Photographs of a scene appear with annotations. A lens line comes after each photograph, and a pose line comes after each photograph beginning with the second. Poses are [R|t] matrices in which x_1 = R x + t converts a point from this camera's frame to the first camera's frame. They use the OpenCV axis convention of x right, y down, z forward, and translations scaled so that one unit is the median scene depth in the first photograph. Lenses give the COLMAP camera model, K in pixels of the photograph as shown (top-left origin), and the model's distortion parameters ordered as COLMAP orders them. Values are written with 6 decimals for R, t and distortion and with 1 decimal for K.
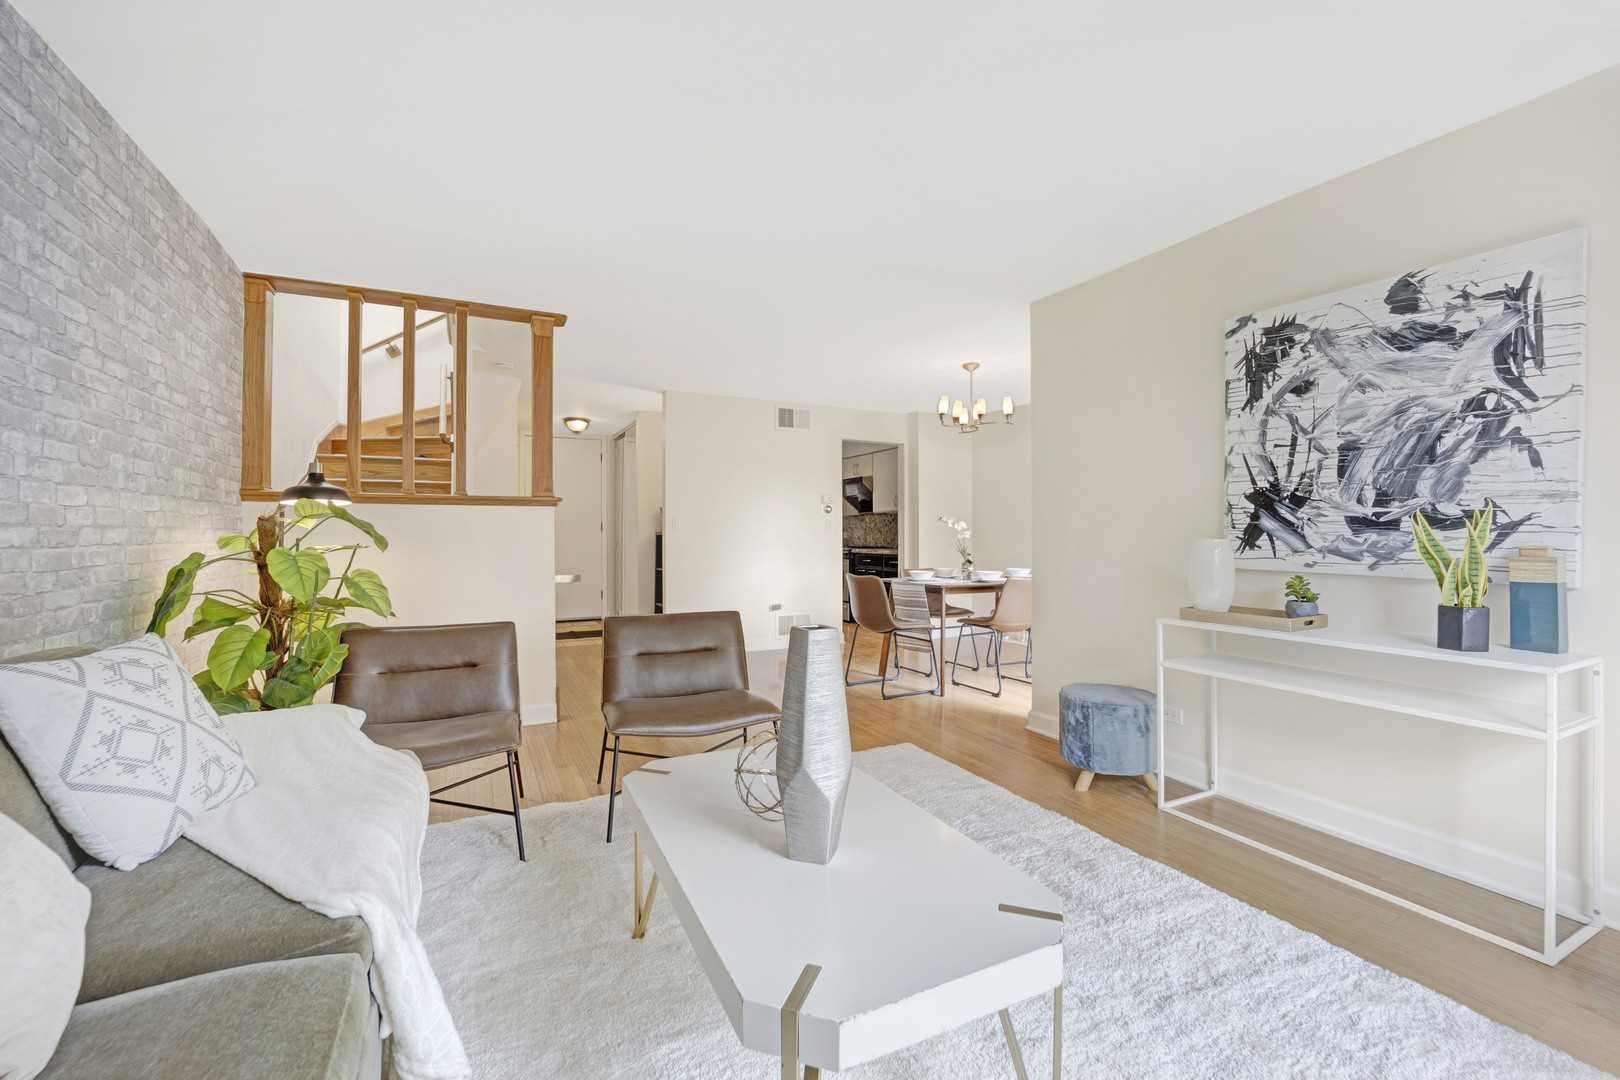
lens RADIAL K [[664.8, 0, 810.0], [0, 664.8, 540.0], [0, 0, 1]] dist [-0.018094, -0.000410]
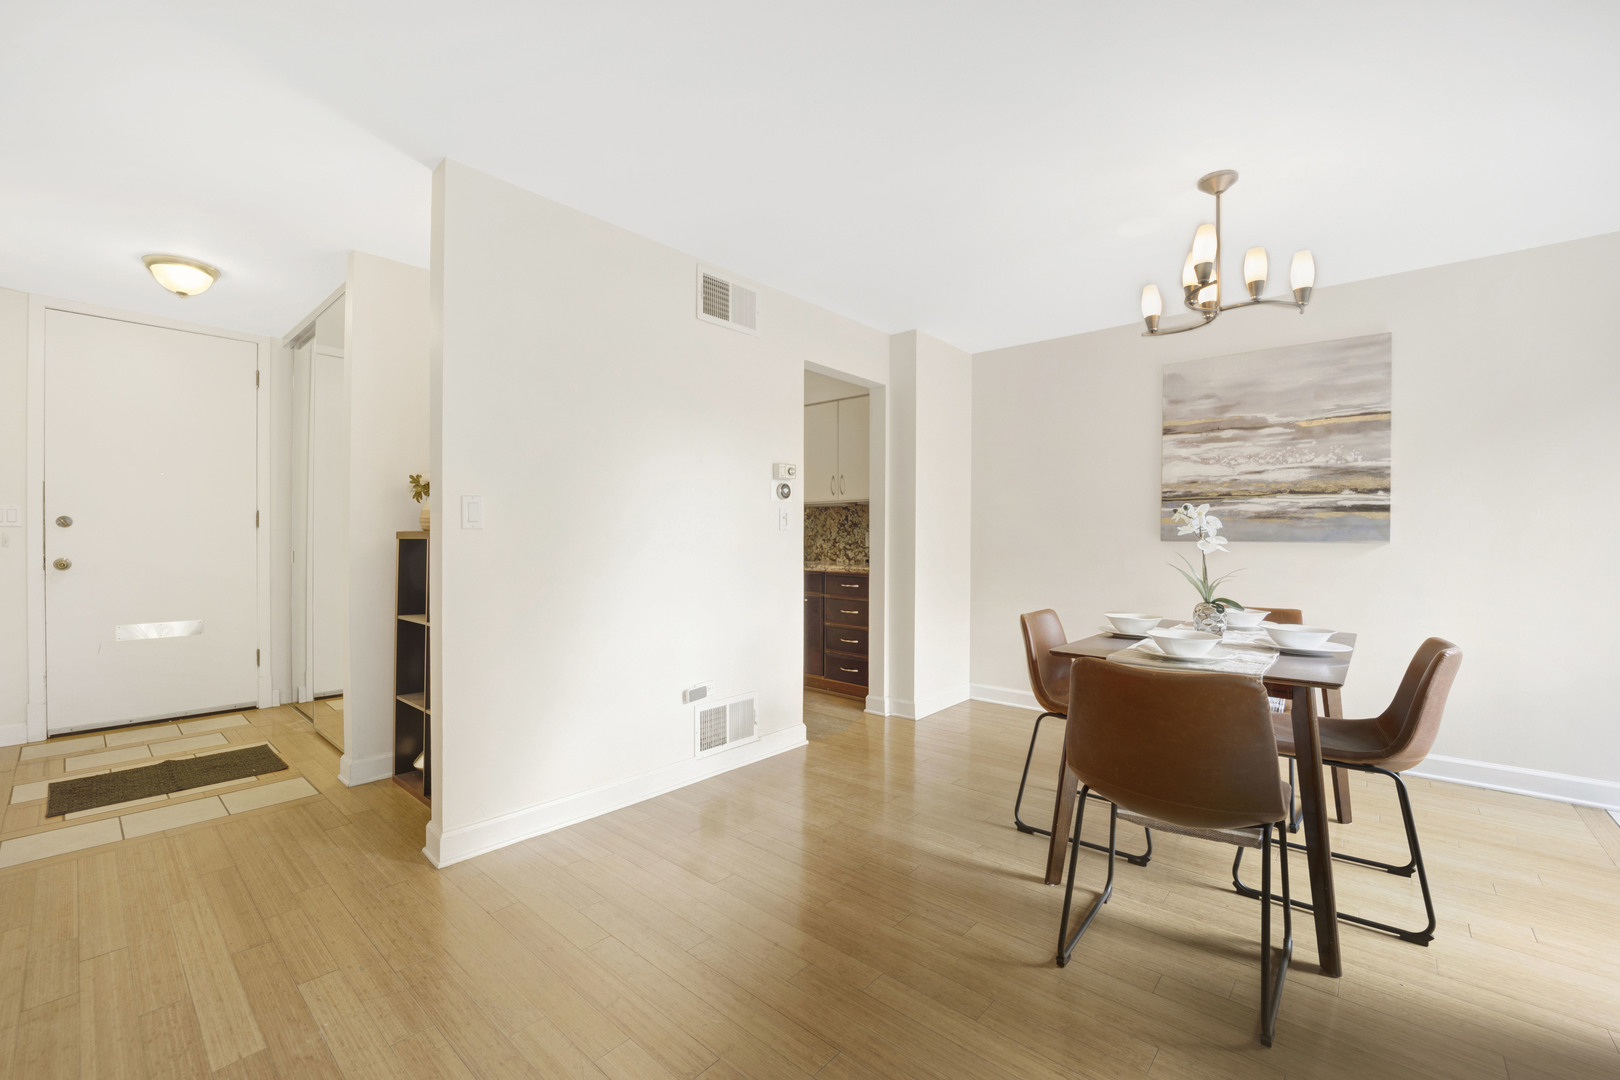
lens RADIAL K [[664.8, 0, 810.0], [0, 664.8, 540.0], [0, 0, 1]] dist [-0.018094, -0.000410]
pose [[0.928669, 0.003545, 0.370893, -0.148069], [-0.003519, 0.999994, -0.000745, -0.007599], [-0.370893, -0.000613, 0.928675, 0.517534]]
